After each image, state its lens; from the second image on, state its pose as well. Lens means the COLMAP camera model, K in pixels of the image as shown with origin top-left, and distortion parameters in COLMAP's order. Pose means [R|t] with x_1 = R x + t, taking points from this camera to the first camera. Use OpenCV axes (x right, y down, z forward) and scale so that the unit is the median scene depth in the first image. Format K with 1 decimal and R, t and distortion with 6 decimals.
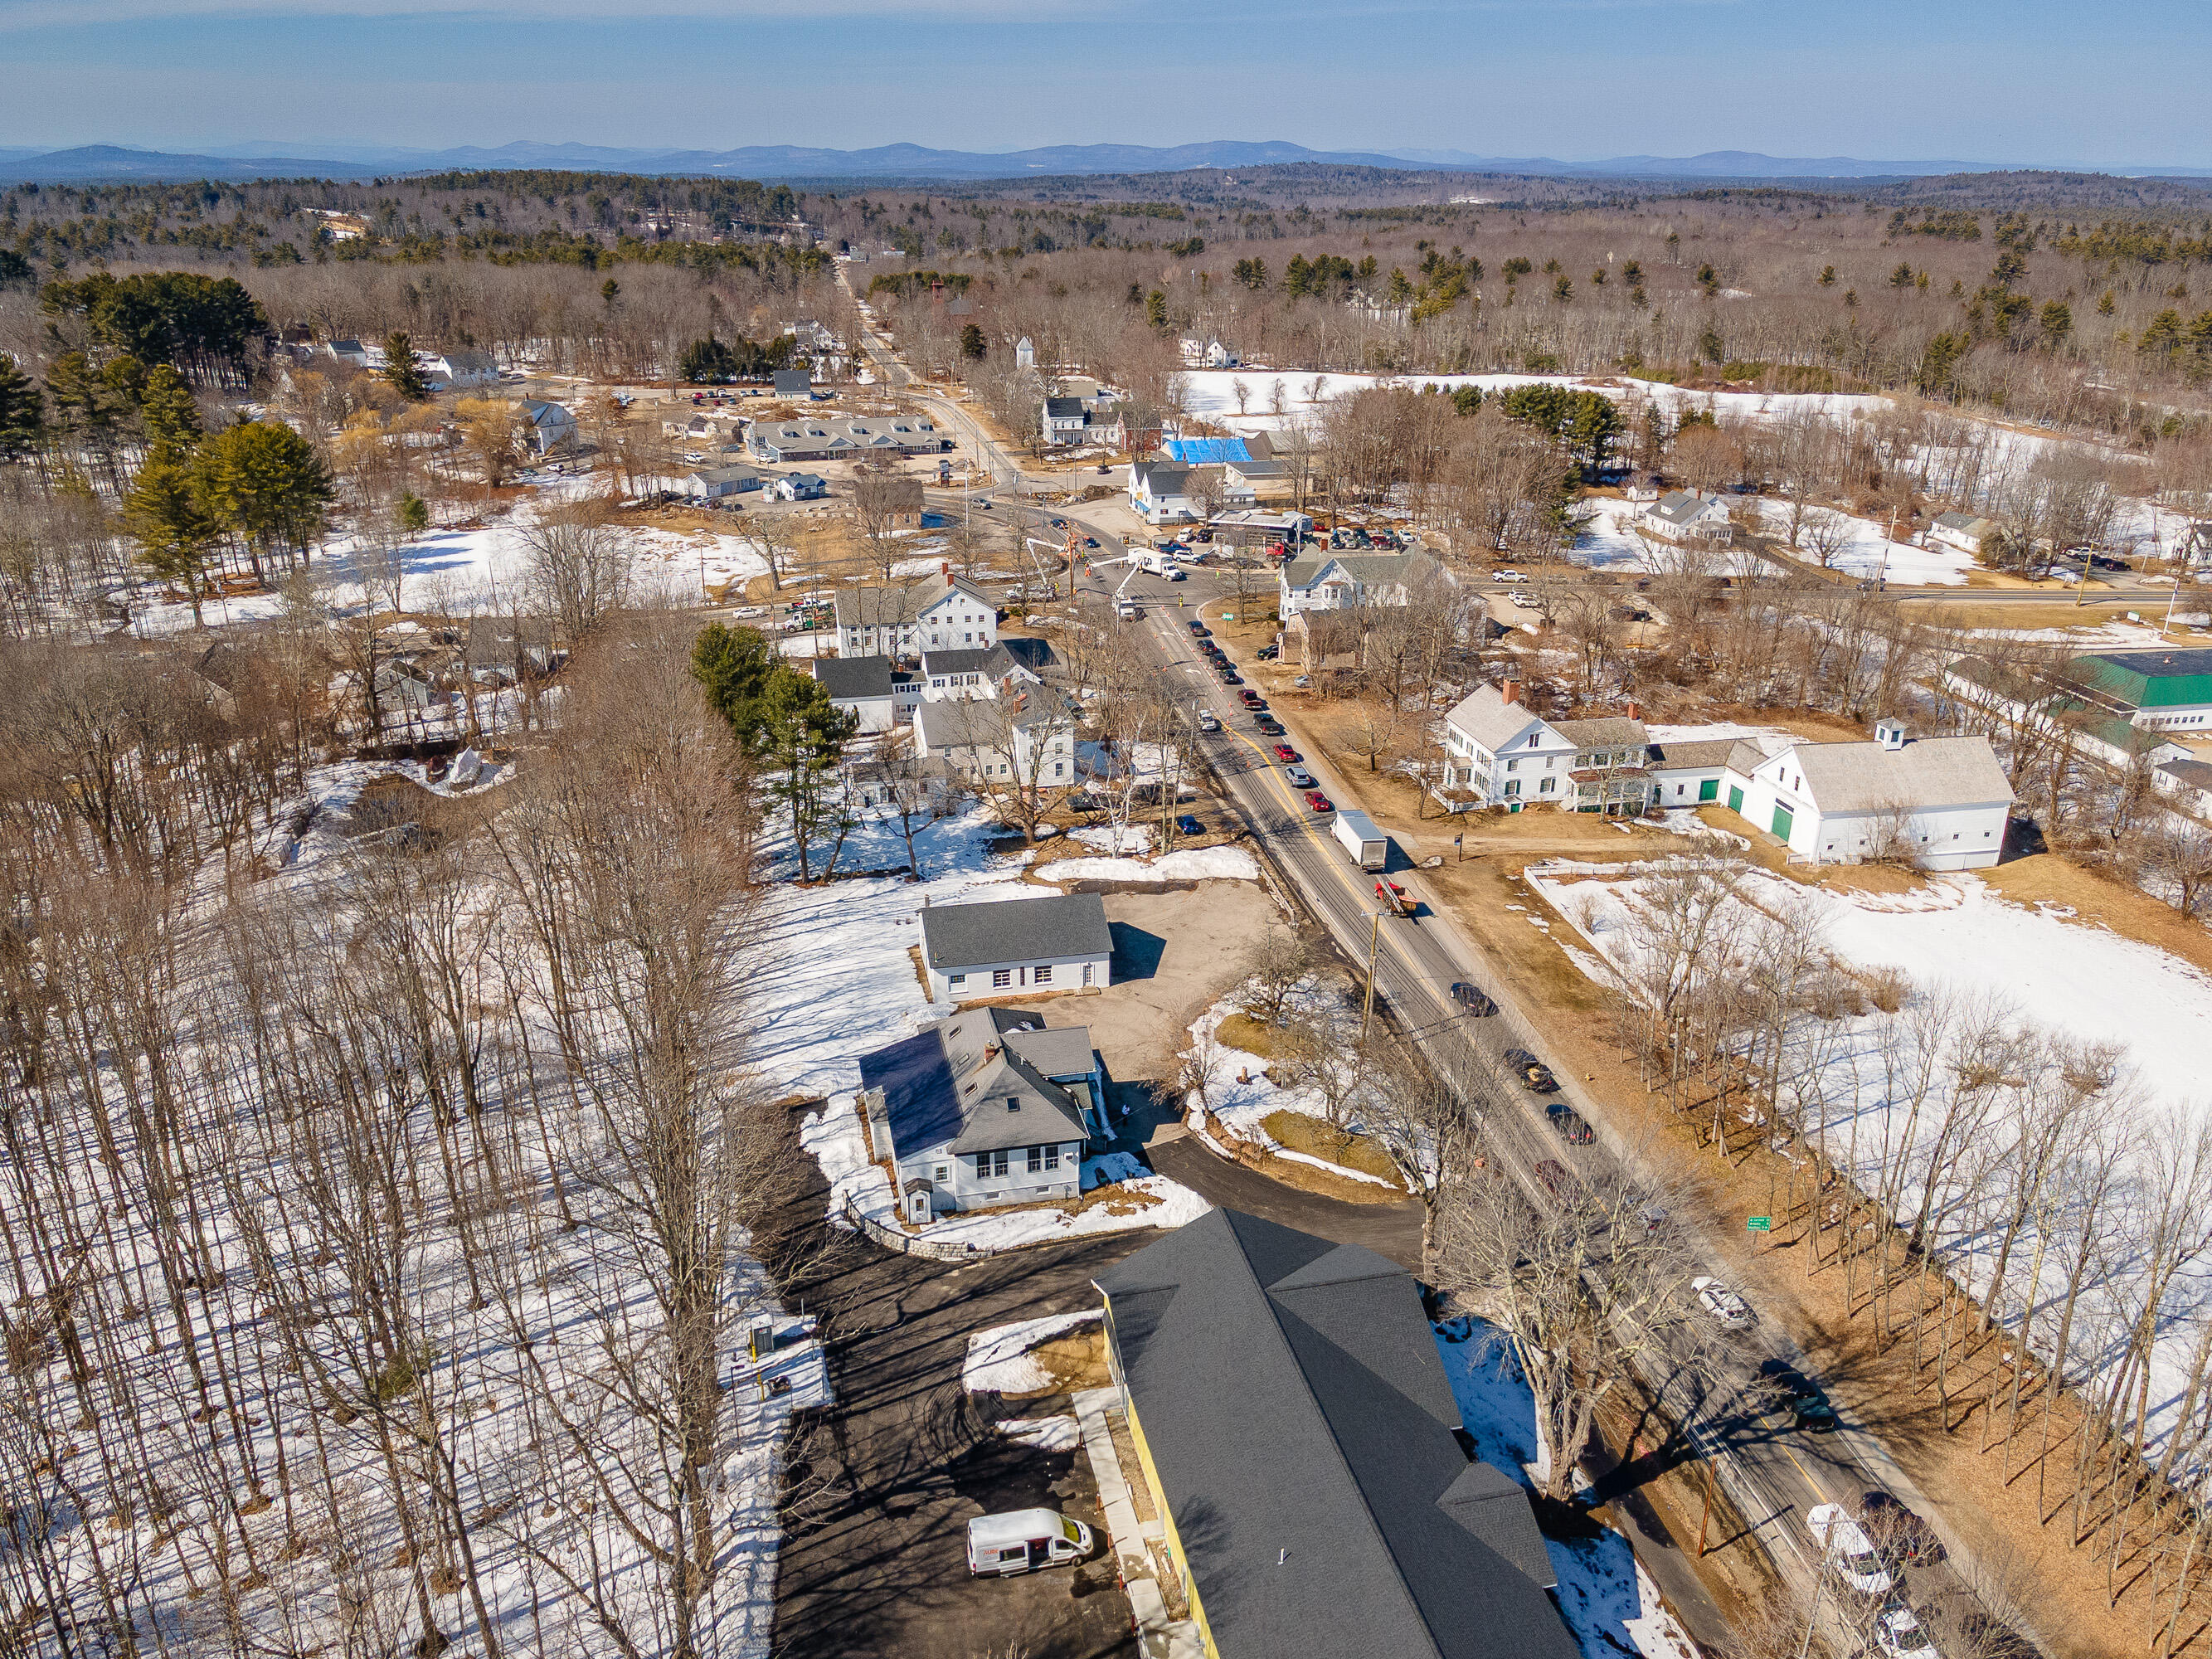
lens RADIAL K [[1657.2, 0, 1106.0], [0, 1657.2, 832.1], [0, 0, 1]] dist [-0.020674, 0.077140]
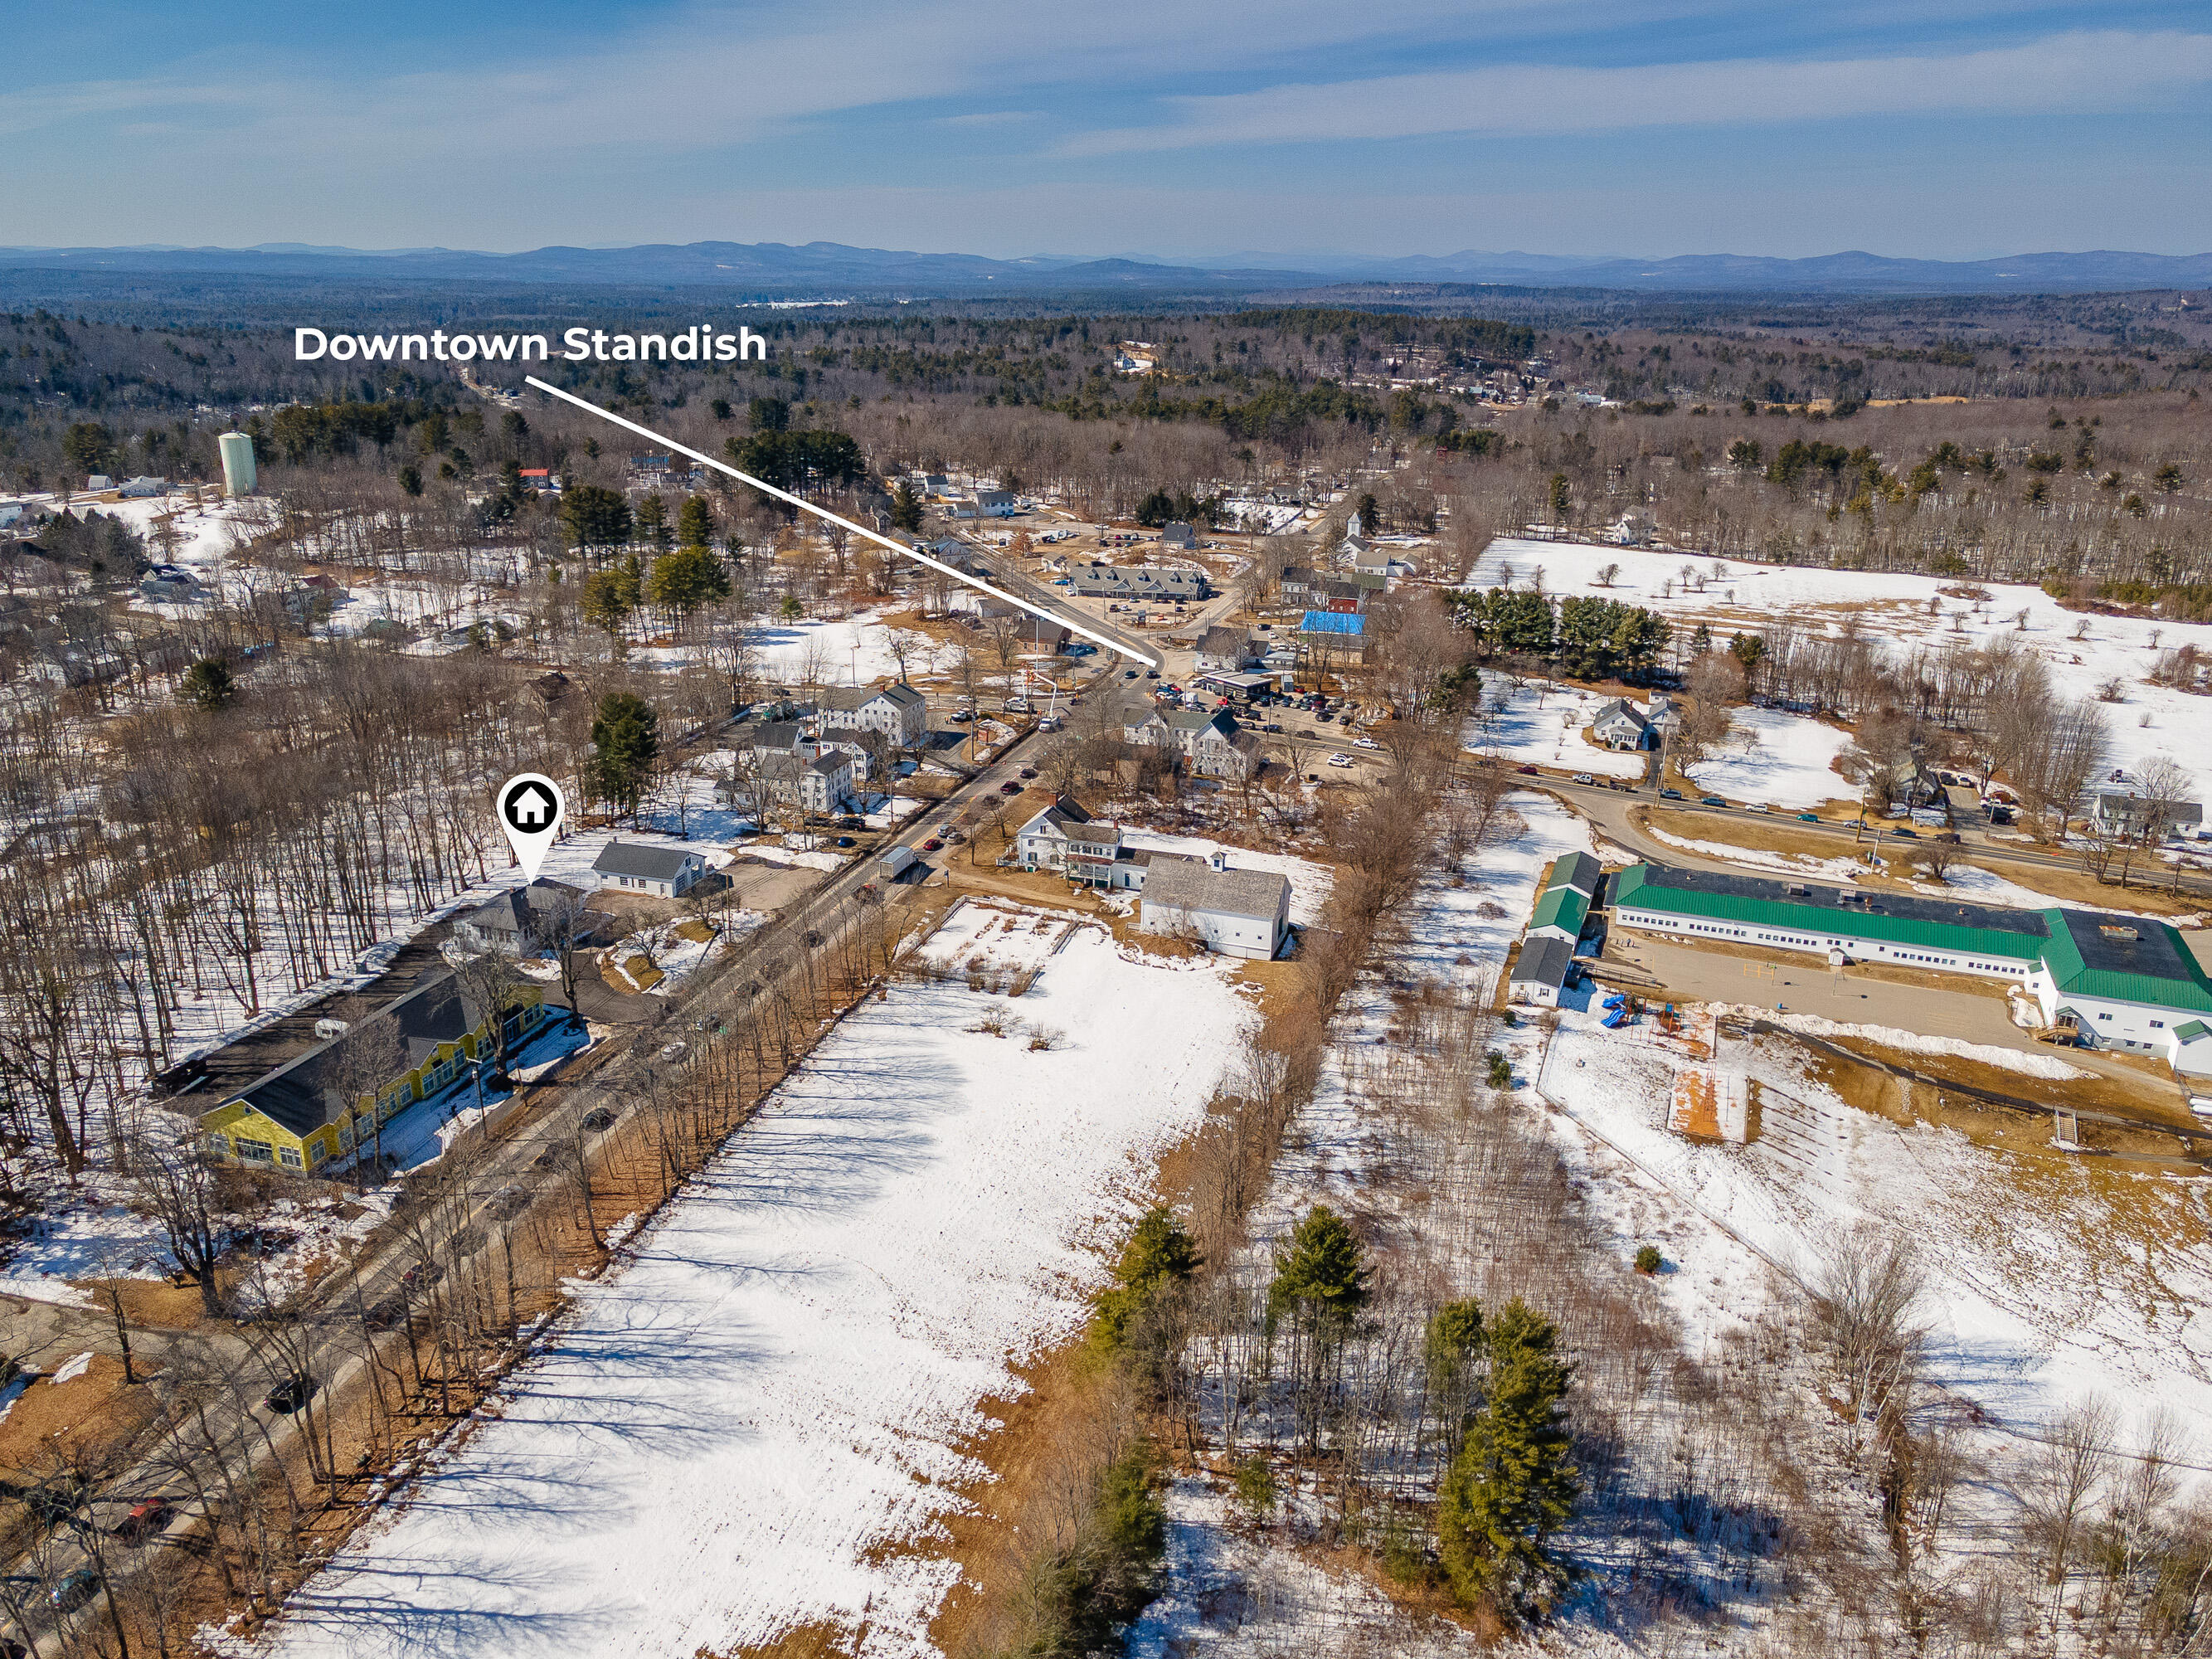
lens RADIAL K [[1701.8, 0, 1106.0], [0, 1701.8, 829.5], [0, 0, 1]] dist [0.000089, 0.035225]
pose [[0.861074, 0.165722, -0.480716, 0.965622], [-0.195304, 0.980672, -0.011758, -0.042313], [0.469476, 0.104010, 0.876798, -0.359410]]
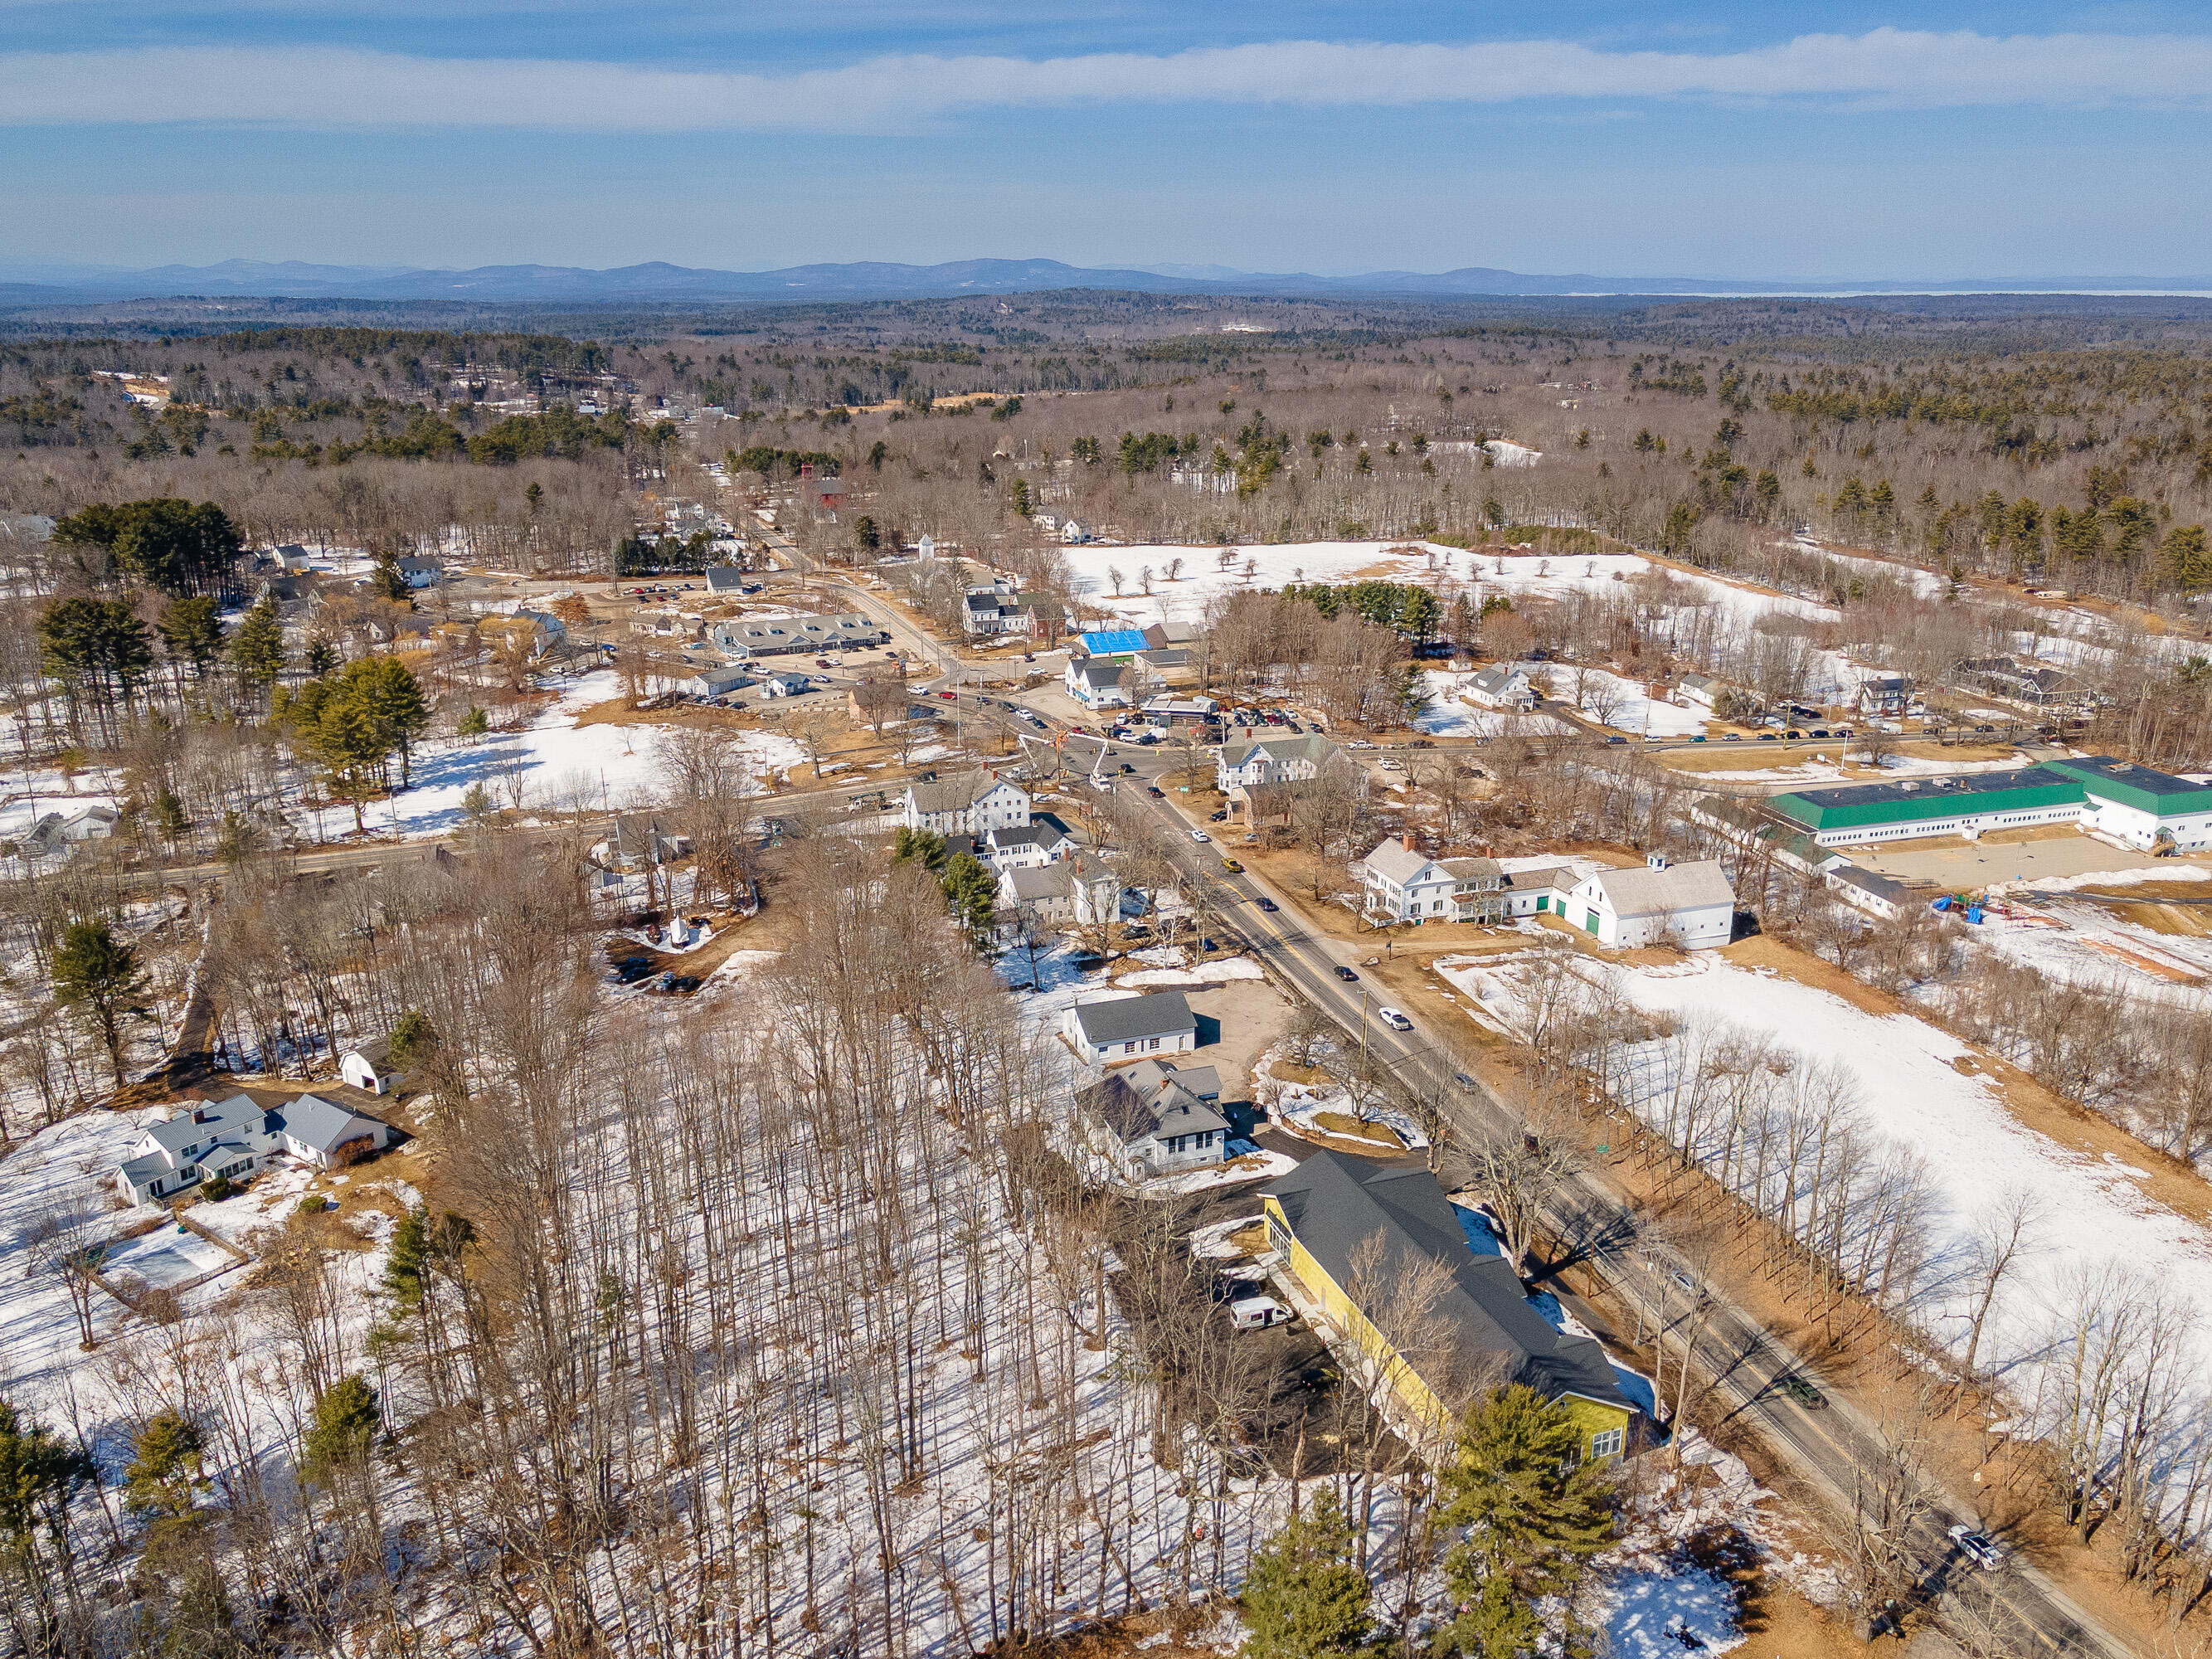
lens RADIAL K [[1738.0, 0, 1095.8], [0, 1738.0, 828.8], [0, 0, 1]] dist [0.010229, 0.004798]
pose [[0.991494, -0.044236, 0.122406, -0.198885], [0.053133, 0.996103, -0.070402, -0.003216], [-0.118815, 0.076307, 0.989980, -0.449790]]
